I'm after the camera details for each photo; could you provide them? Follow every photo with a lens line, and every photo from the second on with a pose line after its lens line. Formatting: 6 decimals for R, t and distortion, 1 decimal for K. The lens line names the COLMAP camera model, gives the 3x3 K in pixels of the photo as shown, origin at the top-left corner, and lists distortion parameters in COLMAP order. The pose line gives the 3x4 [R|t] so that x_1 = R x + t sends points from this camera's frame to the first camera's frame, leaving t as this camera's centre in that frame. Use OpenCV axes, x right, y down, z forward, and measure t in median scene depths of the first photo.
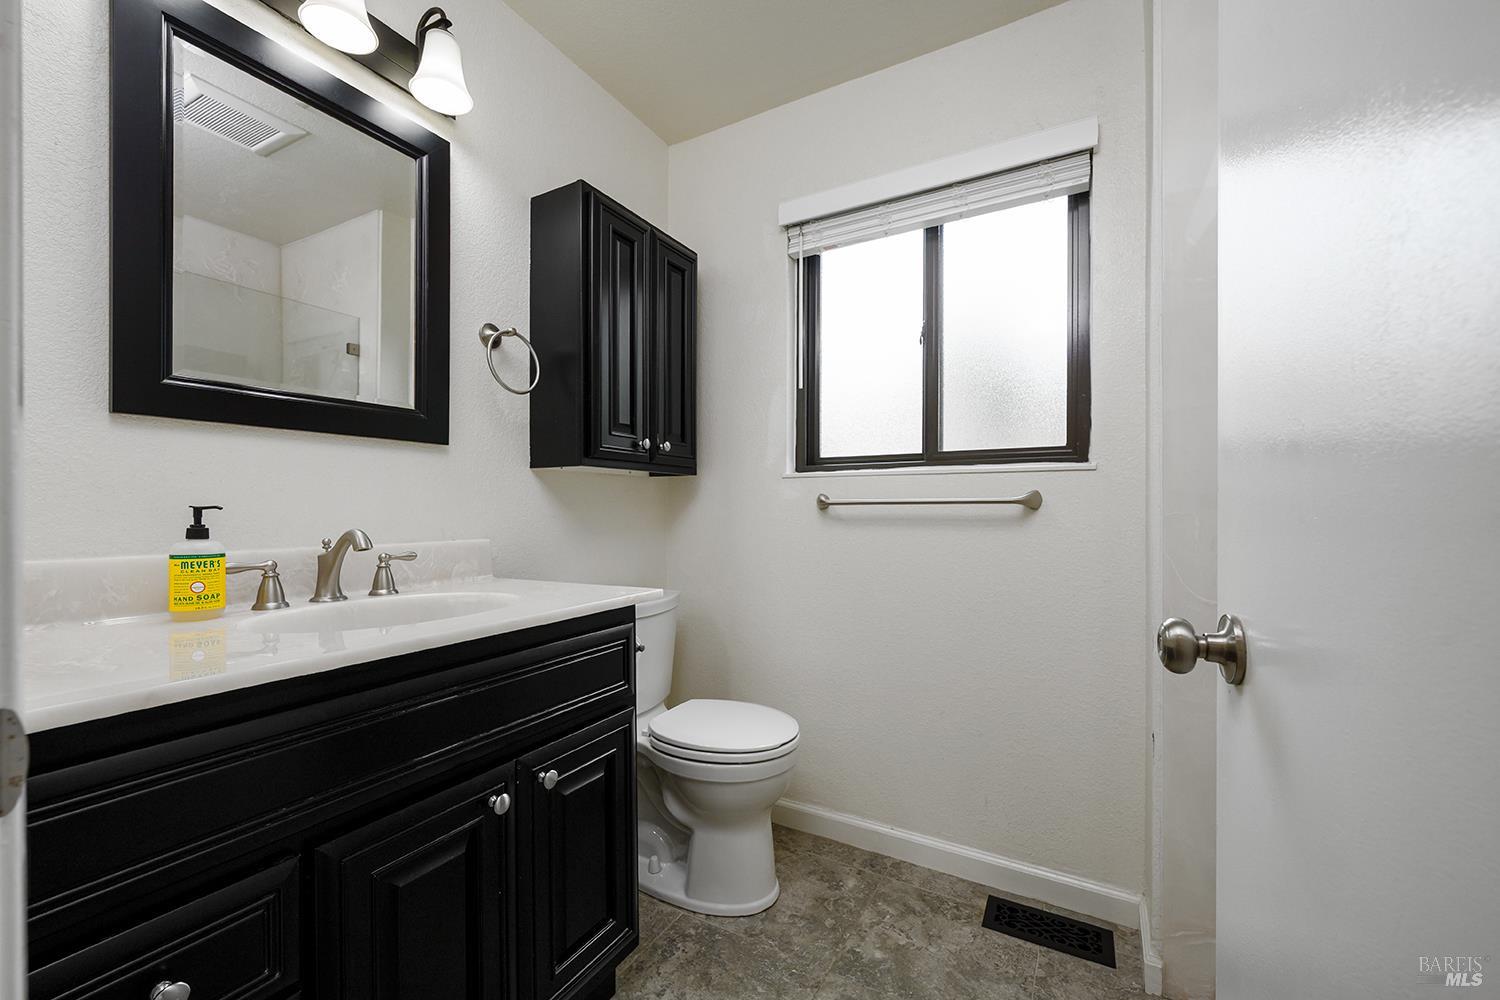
lens RADIAL K [[604.3, 0, 758.3], [0, 604.3, 516.0], [0, 0, 1]] dist [-0.003381, -0.000409]
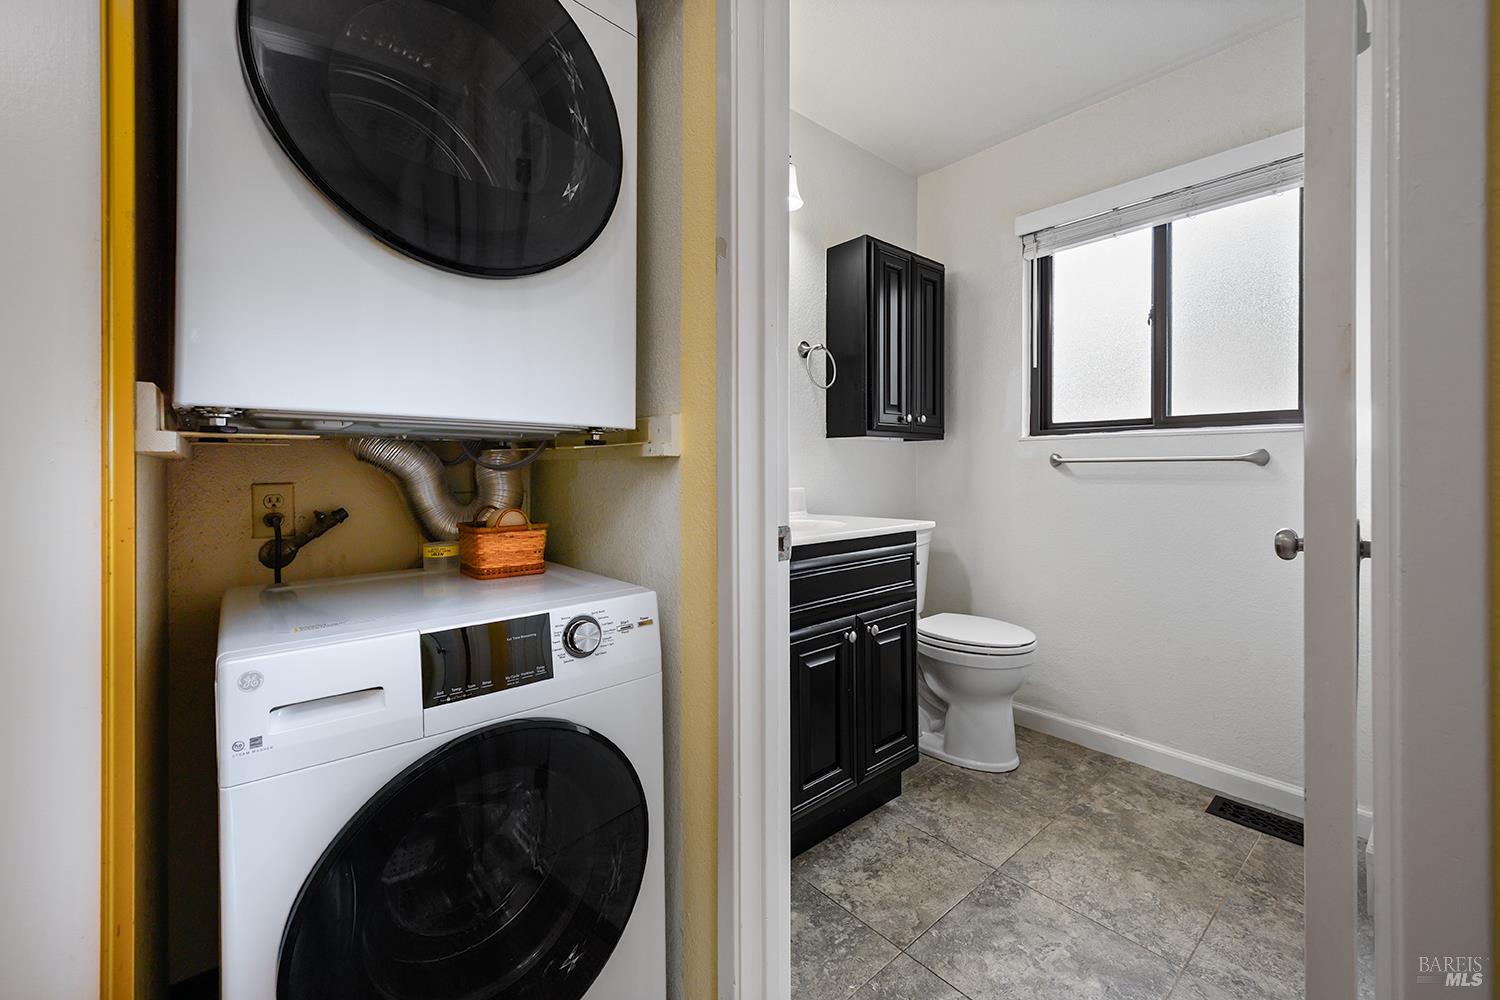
lens RADIAL K [[616.1, 0, 745.1], [0, 616.1, 470.4], [0, 0, 1]] dist [0.010392, 0.000095]
pose [[0.938224, -0.000748, -0.346029, -0.056965], [-0.000661, 0.999992, -0.003955, 0.002386], [0.346029, 0.003939, 0.938216, -0.445719]]
